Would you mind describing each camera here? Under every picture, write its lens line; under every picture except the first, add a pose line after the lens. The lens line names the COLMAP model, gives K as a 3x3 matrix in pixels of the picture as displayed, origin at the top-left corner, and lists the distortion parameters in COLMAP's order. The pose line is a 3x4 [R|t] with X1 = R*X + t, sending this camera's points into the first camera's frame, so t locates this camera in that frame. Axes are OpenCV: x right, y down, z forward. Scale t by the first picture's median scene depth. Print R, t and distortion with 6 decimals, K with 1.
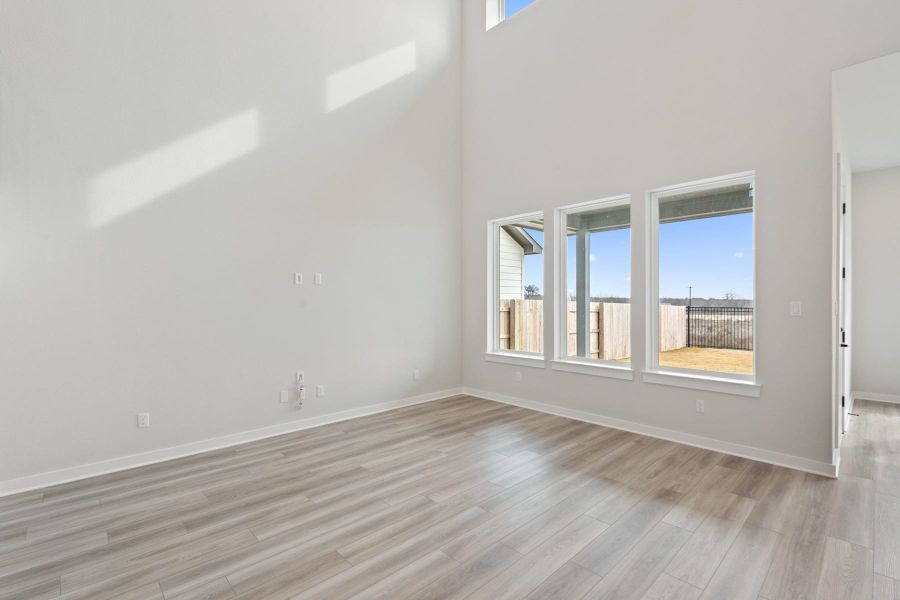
lens RADIAL K [[408.4, 0, 454.7], [0, 408.4, 305.1], [0, 0, 1]] dist [-0.001360, -0.002894]
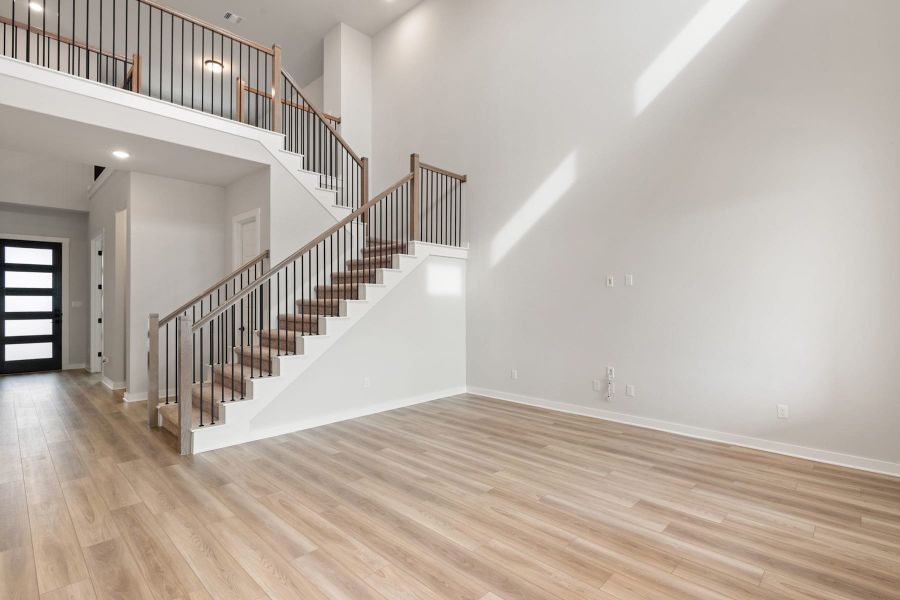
lens RADIAL K [[440.6, 0, 449.6], [0, 440.6, 294.4], [0, 0, 1]] dist [0.000342, -0.000441]
pose [[0.034990, -0.016253, -0.999255, 0.756083], [-0.014615, 0.999752, -0.016773, -0.004004], [0.999281, 0.015191, 0.034744, 0.507366]]
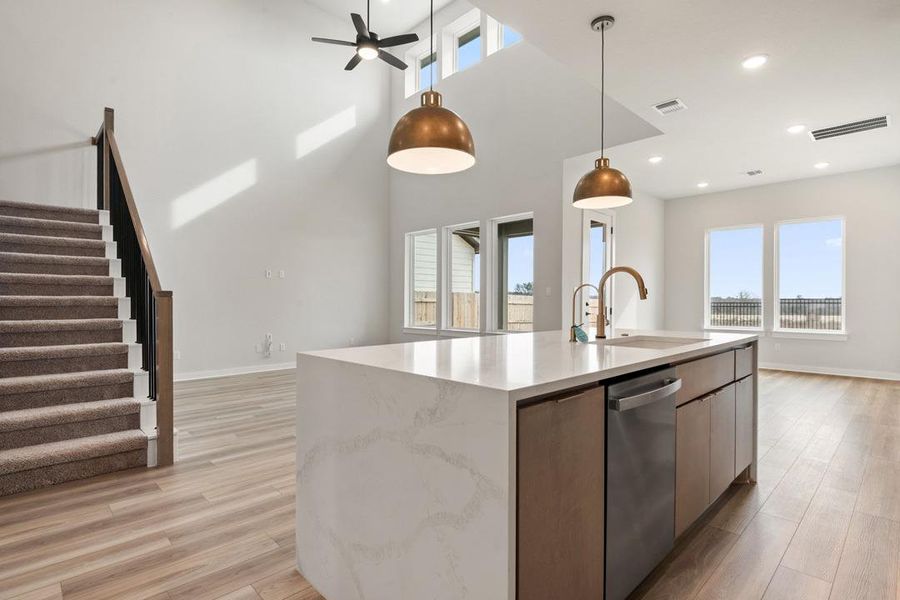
lens RADIAL K [[440.6, 0, 450.6], [0, 440.6, 296.7], [0, 0, 1]] dist [0.000342, -0.000441]
pose [[0.999992, 0.000335, -0.003922, 0.314201], [-0.000405, 0.999841, -0.017820, 0.049882], [0.003915, 0.017821, 0.999834, -0.668494]]
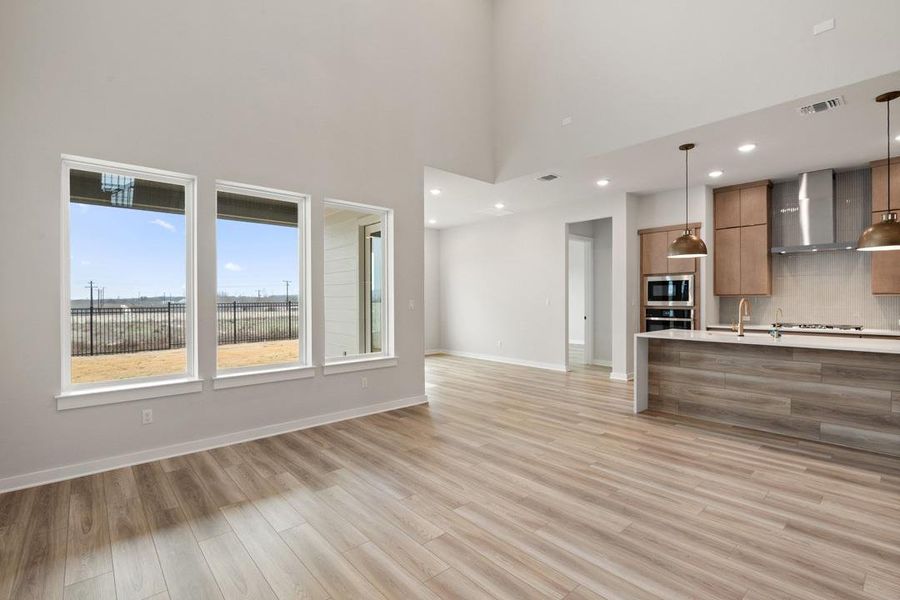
lens RADIAL K [[408.4, 0, 447.8], [0, 408.4, 301.3], [0, 0, 1]] dist [-0.001360, -0.002894]
pose [[0.050607, -0.004146, 0.998710, -0.555421], [0.014629, 0.999887, 0.003410, -0.003445], [-0.998612, 0.014437, 0.050662, 0.583320]]
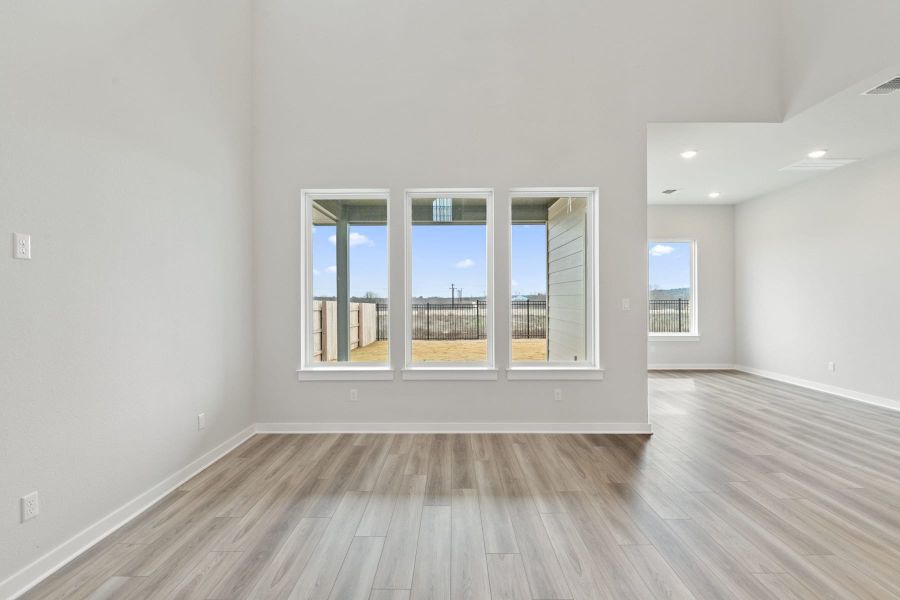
lens RADIAL K [[408.4, 0, 448.4], [0, 408.4, 302.4], [0, 0, 1]] dist [-0.001360, -0.002894]
pose [[0.704019, -0.007837, 0.710138, -0.321694], [0.009793, 0.999951, 0.001326, -0.002657], [-0.710114, 0.006021, 0.704061, 0.380607]]
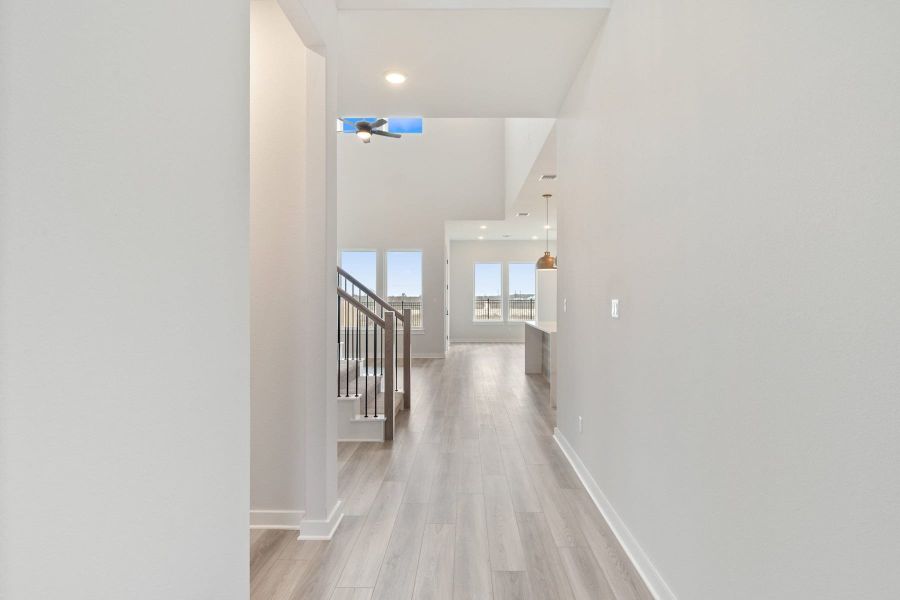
lens RADIAL K [[415.1, 0, 451.5], [0, 415.1, 299.1], [0, 0, 1]] dist [0.001875, -0.004001]
pose [[0.715700, 0.002742, 0.698402, -0.814162], [-0.000884, 0.999995, -0.003020, 0.004542], [-0.698407, 0.001544, 0.715699, -0.849265]]
